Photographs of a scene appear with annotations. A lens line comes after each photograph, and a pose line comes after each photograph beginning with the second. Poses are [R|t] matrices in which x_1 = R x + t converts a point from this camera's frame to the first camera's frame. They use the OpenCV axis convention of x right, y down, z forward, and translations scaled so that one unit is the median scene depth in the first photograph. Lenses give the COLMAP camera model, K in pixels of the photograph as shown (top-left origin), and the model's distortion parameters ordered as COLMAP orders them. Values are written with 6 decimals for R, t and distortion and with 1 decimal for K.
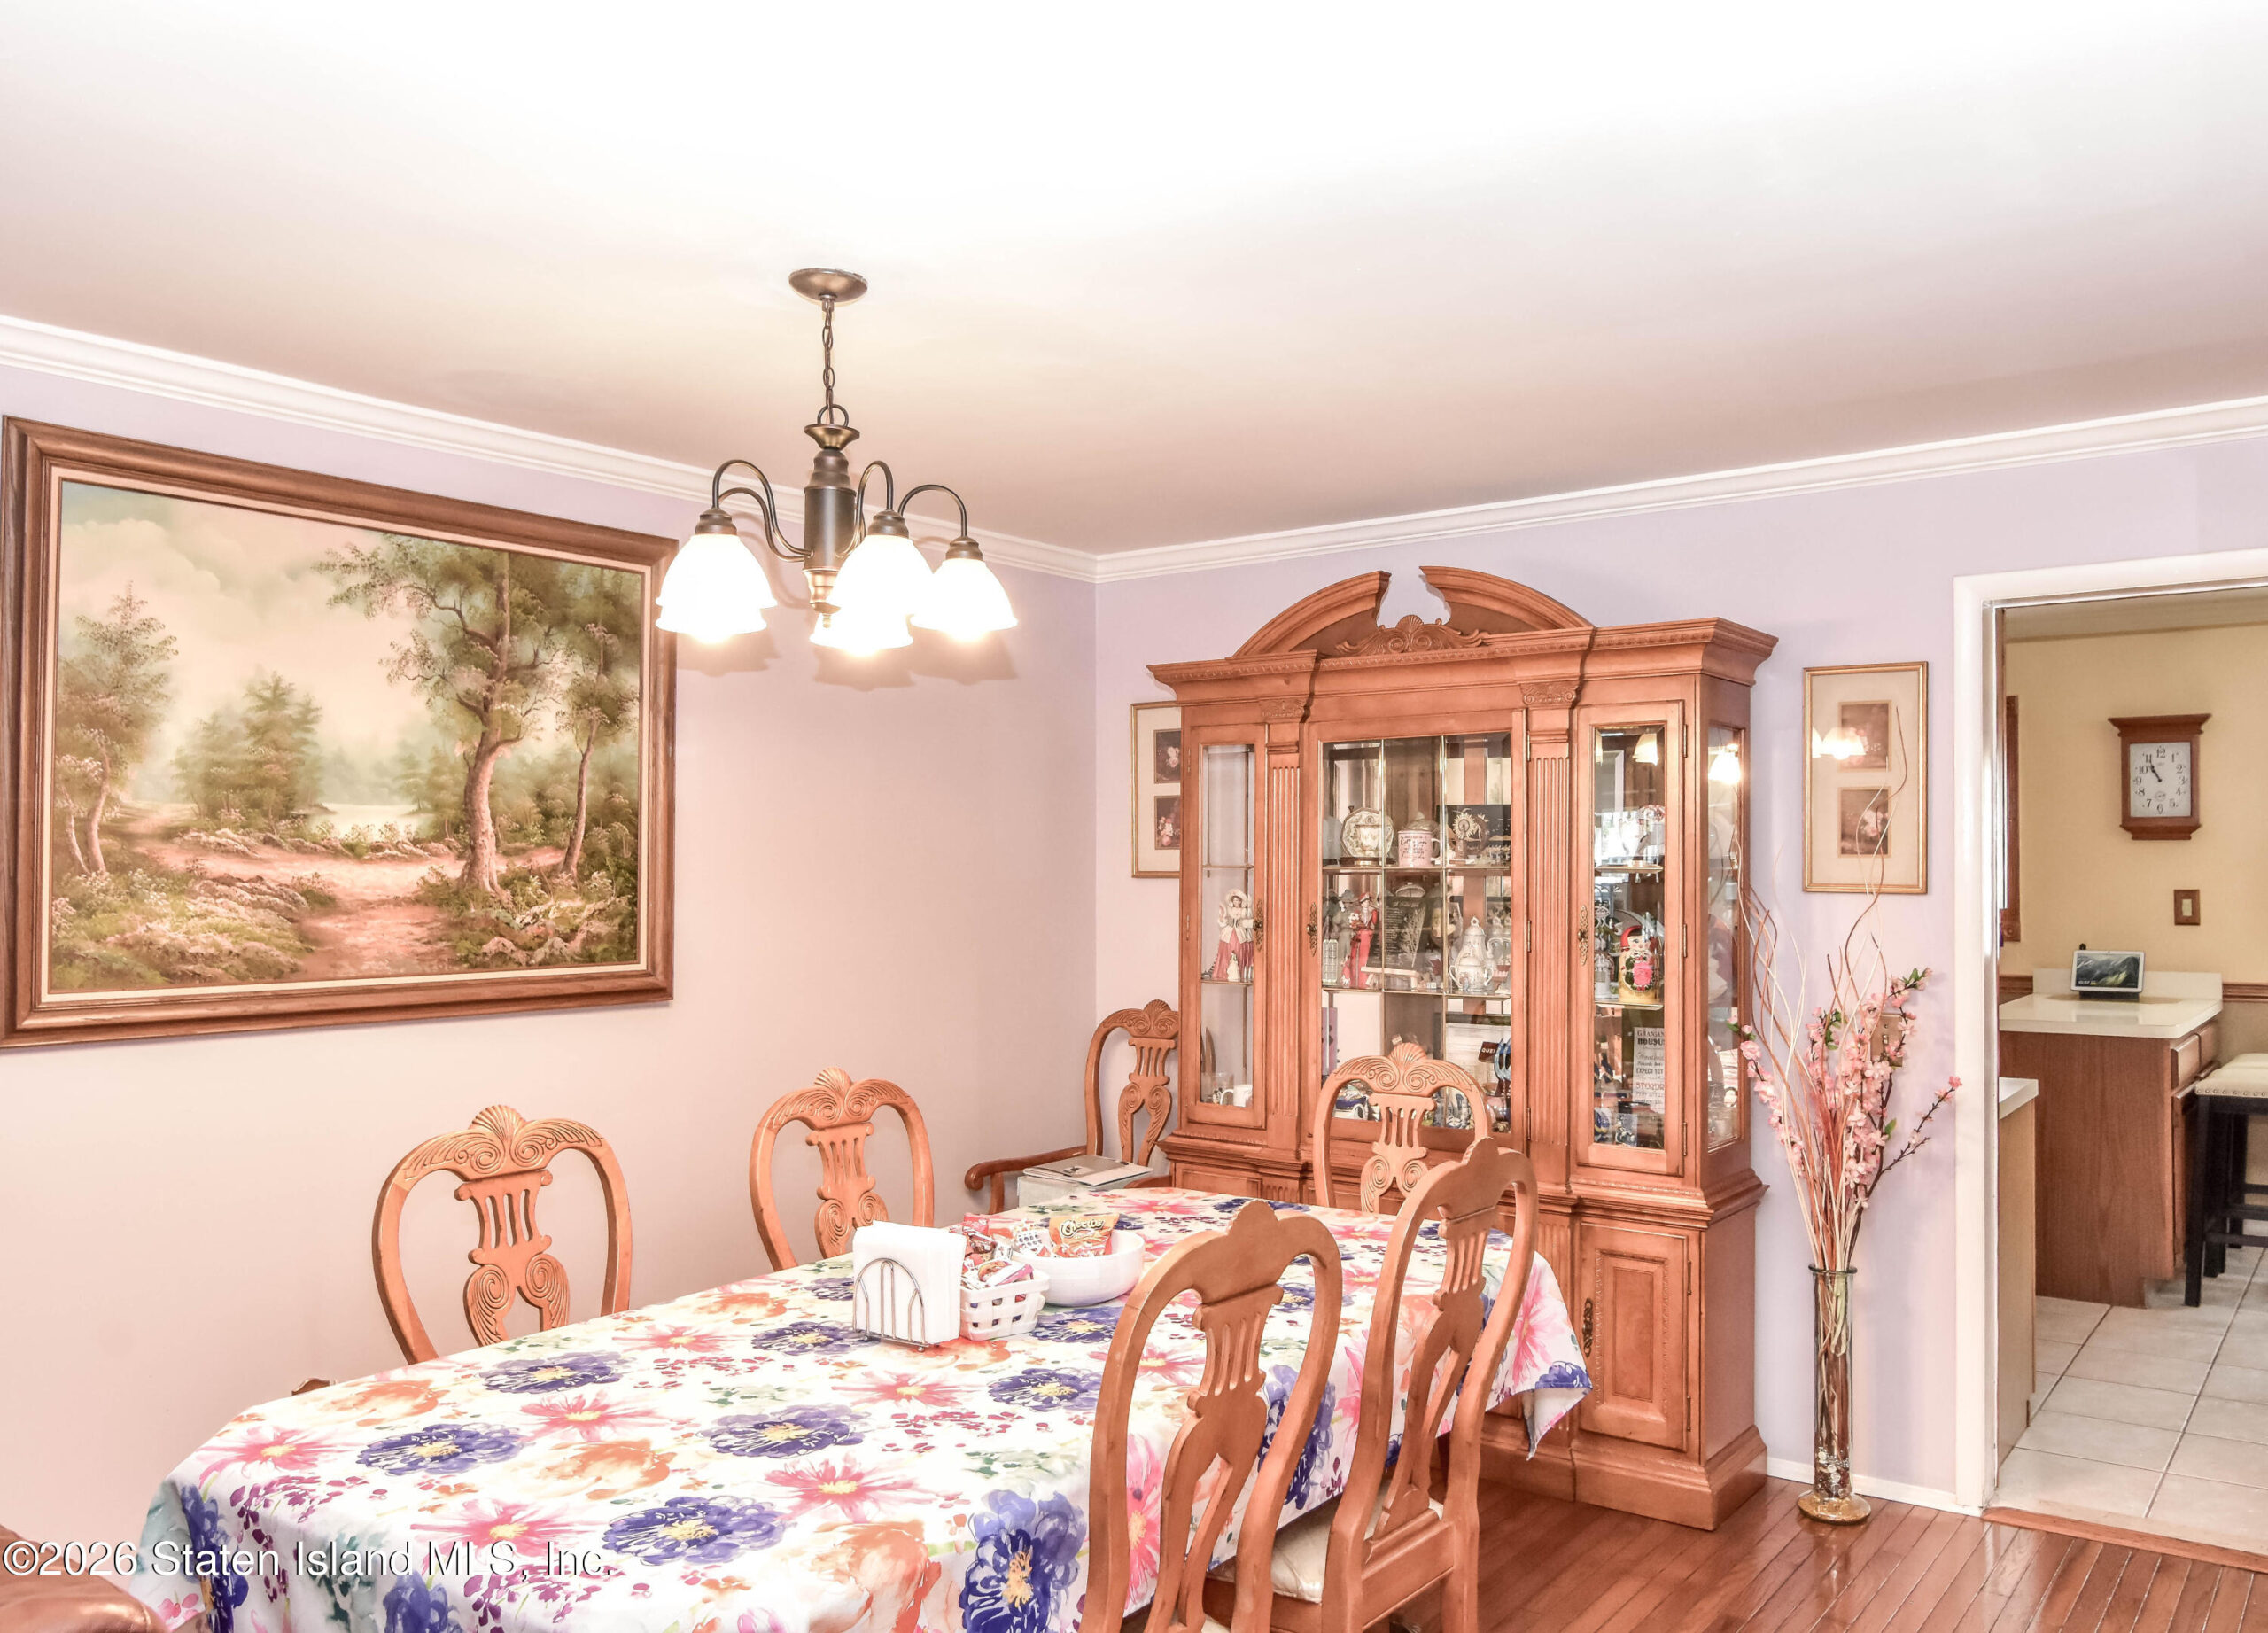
lens RADIAL K [[1866.2, 0, 1134.0], [0, 1866.2, 816.5], [0, 0, 1]] dist [-0.005005, -0.003096]
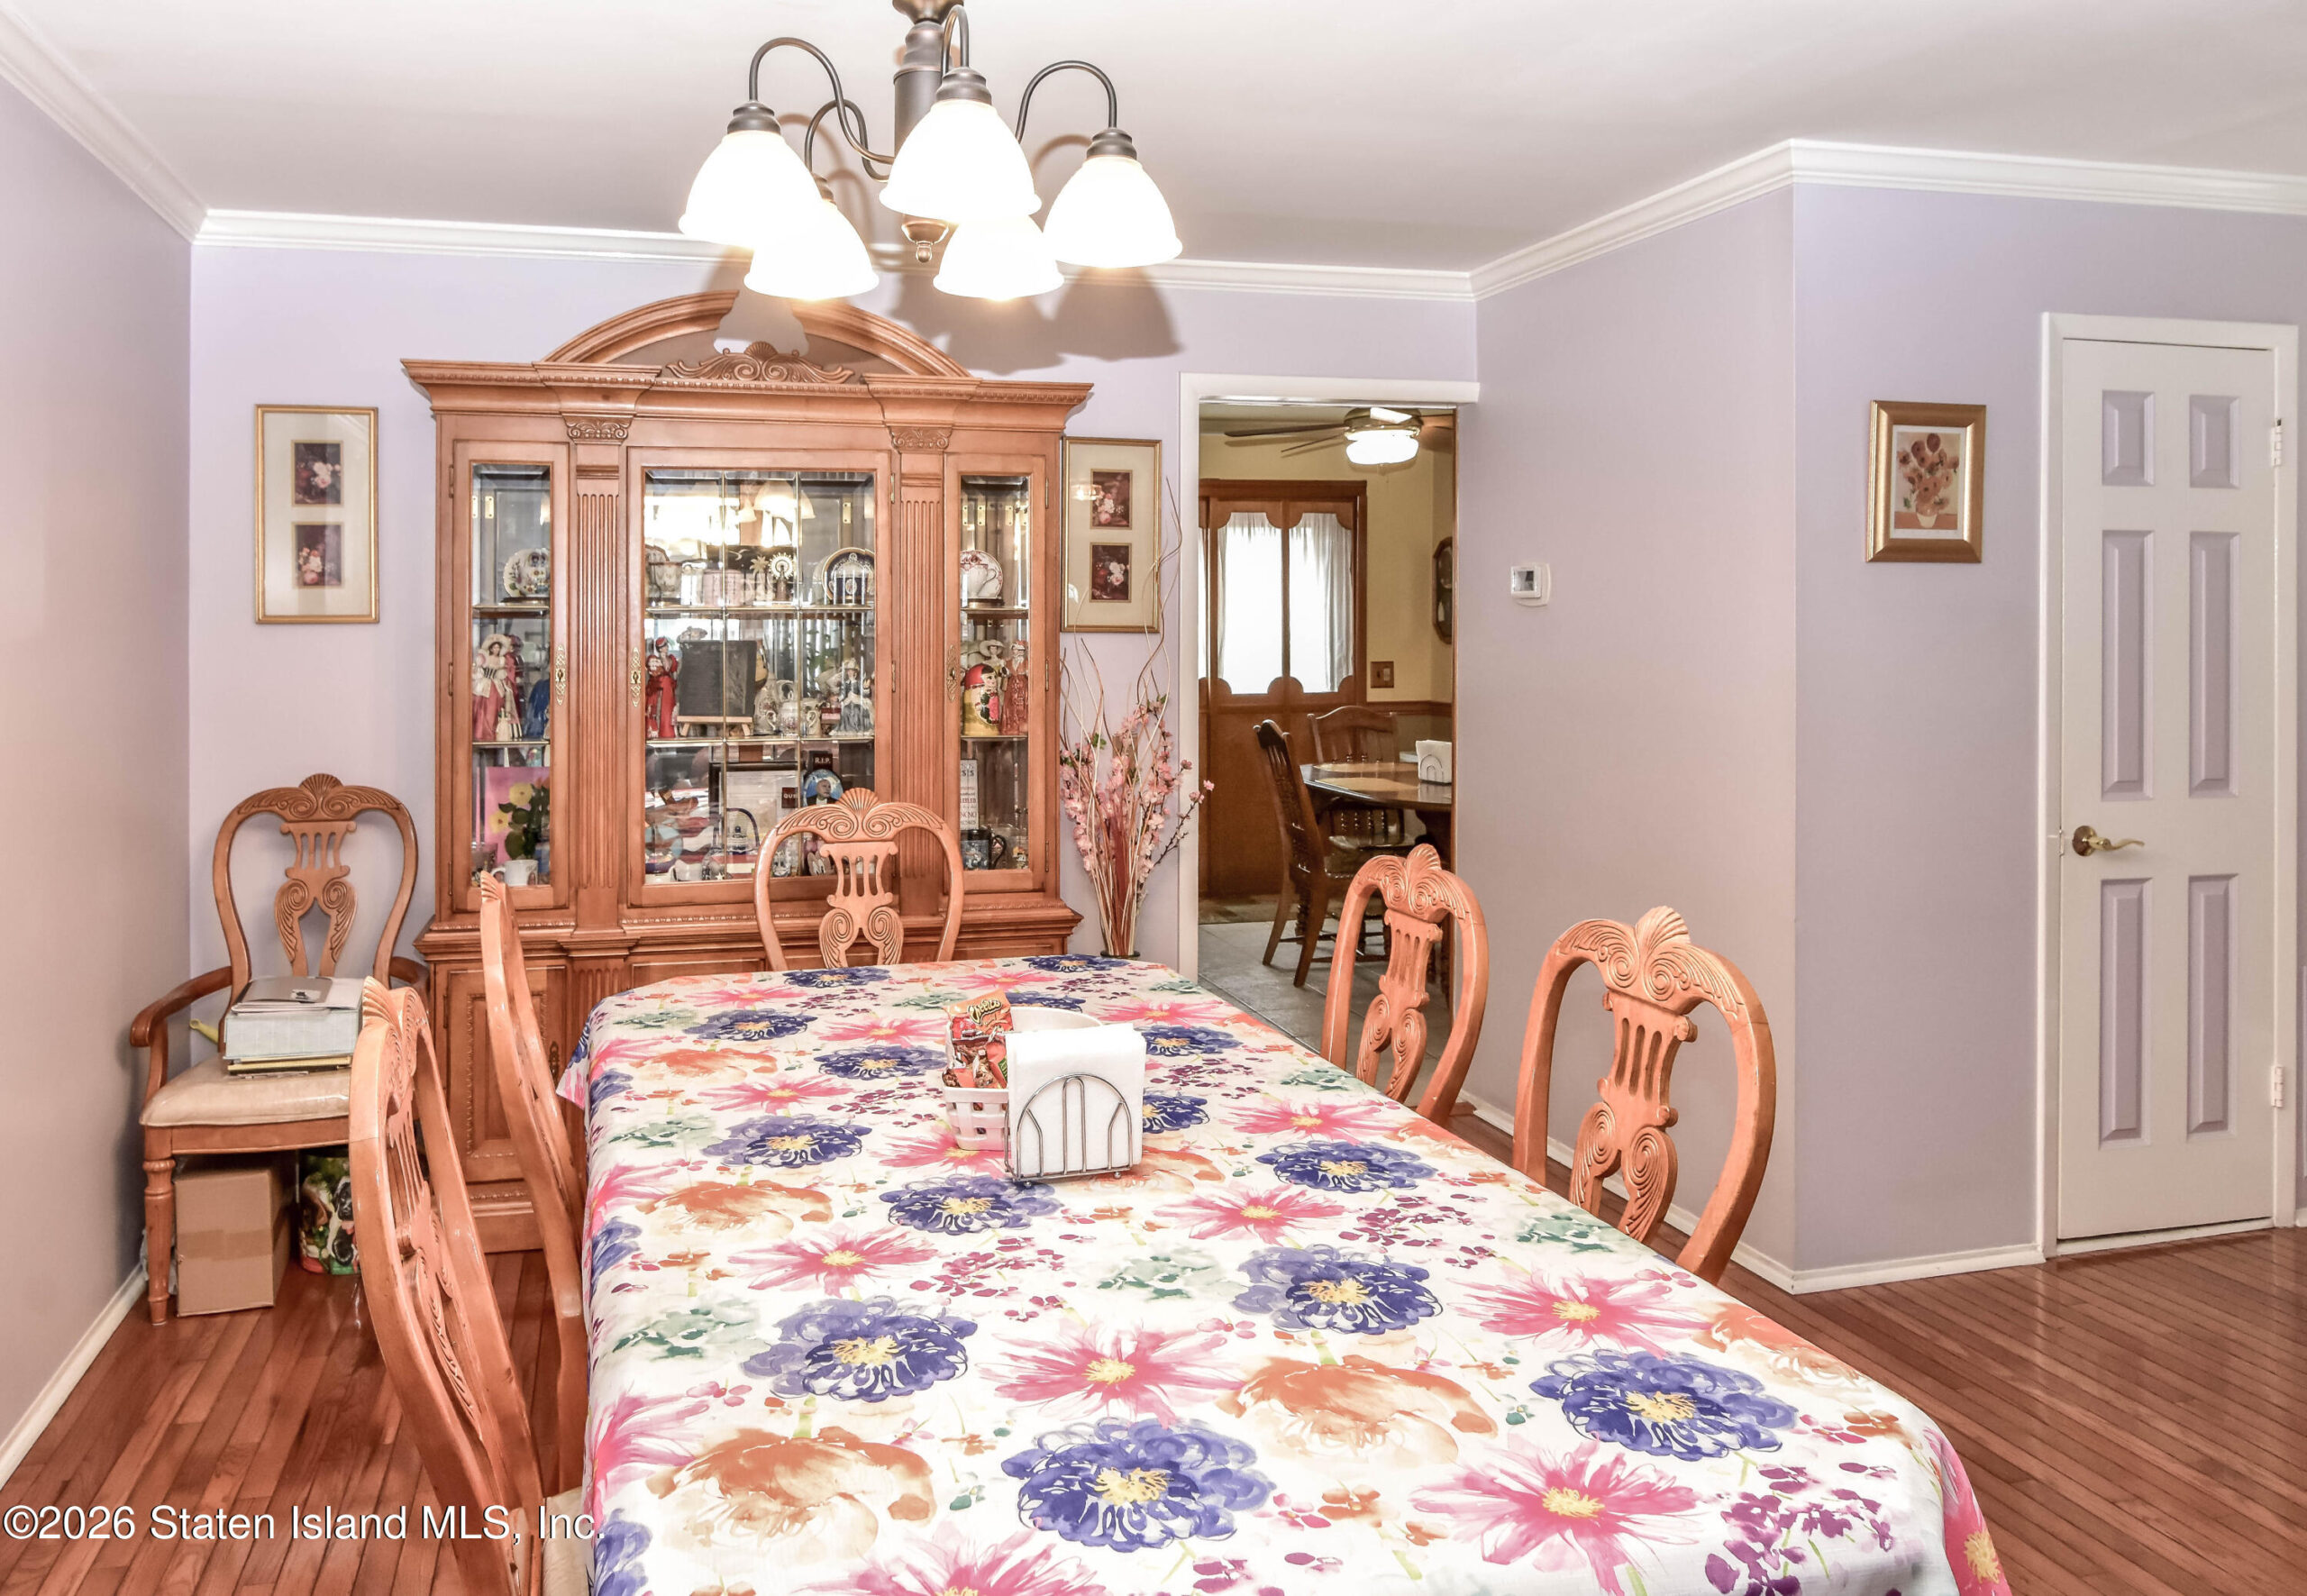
lens RADIAL K [[1657.8, 0, 1150.7], [0, 1657.8, 627.4], [0, 0, 1]] dist [-0.003117, -0.000589]
pose [[0.609315, 0.001274, 0.792928, -0.433190], [-0.018139, 0.999759, 0.012332, 0.024969], [-0.792721, -0.021897, 0.609191, 0.356229]]
